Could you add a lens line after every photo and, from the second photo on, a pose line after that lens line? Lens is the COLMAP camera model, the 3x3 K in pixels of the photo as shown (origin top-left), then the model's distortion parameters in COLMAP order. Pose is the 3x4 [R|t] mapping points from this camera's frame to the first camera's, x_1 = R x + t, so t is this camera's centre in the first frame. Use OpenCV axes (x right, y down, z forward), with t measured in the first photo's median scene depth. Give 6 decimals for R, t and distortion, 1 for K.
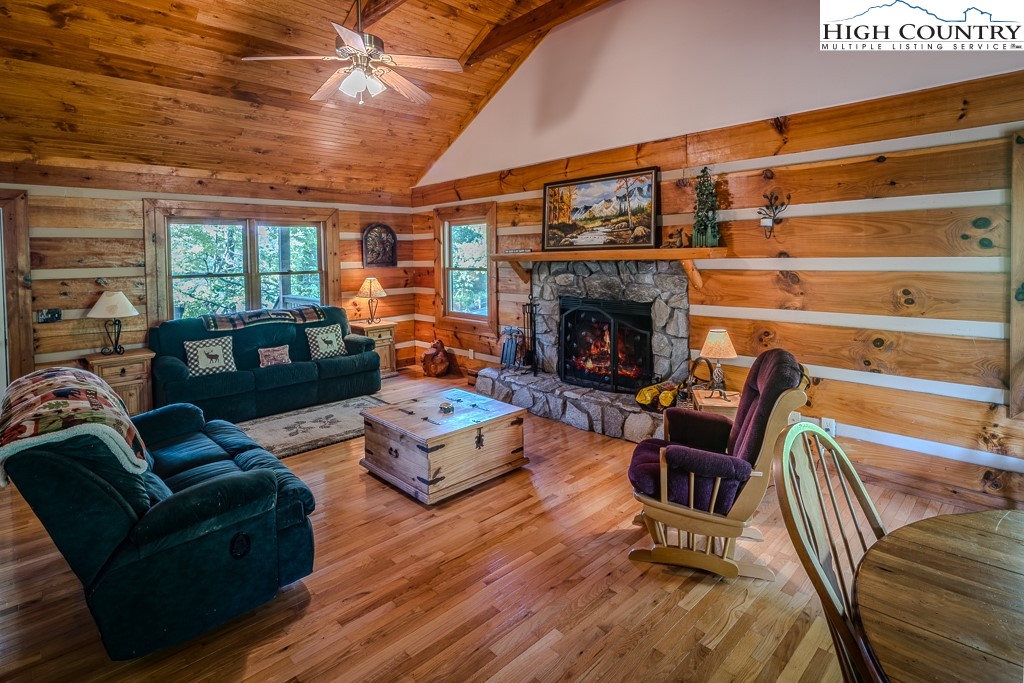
lens RADIAL K [[516.1, 0, 513.3], [0, 516.1, 264.8], [0, 0, 1]] dist [0.000209, -0.000778]
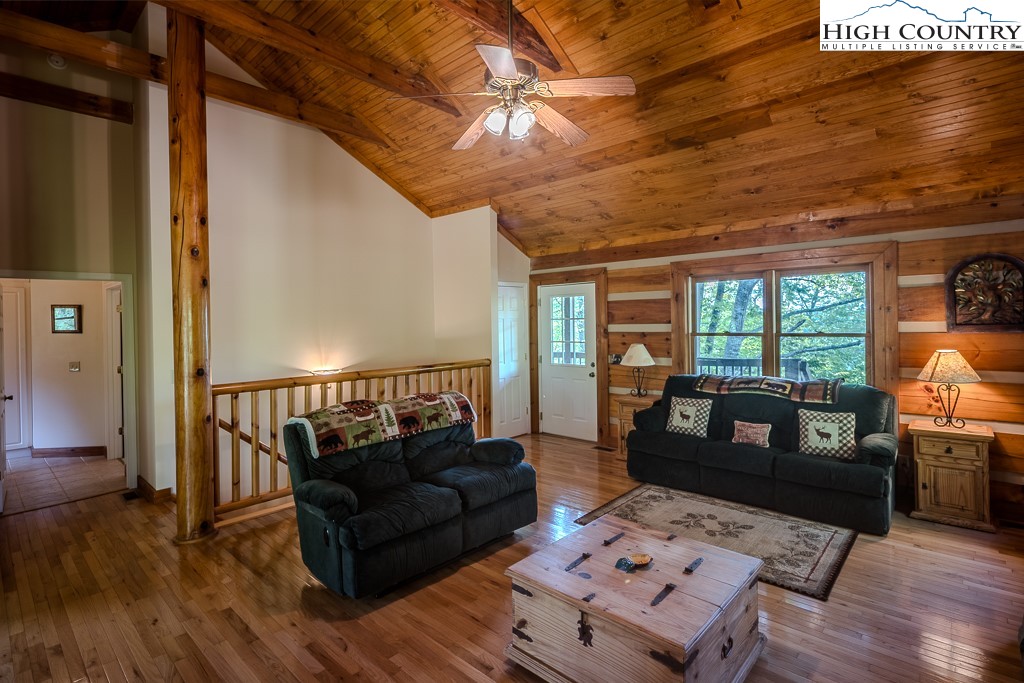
lens RADIAL K [[496.5, 0, 509.8], [0, 496.5, 323.4], [0, 0, 1]] dist [0.000481, -0.000074]
pose [[0.060264, 0.022323, -0.997933, 0.319483], [-0.002005, 0.999751, 0.022243, -0.019380], [0.998180, 0.000661, 0.060293, 0.564954]]
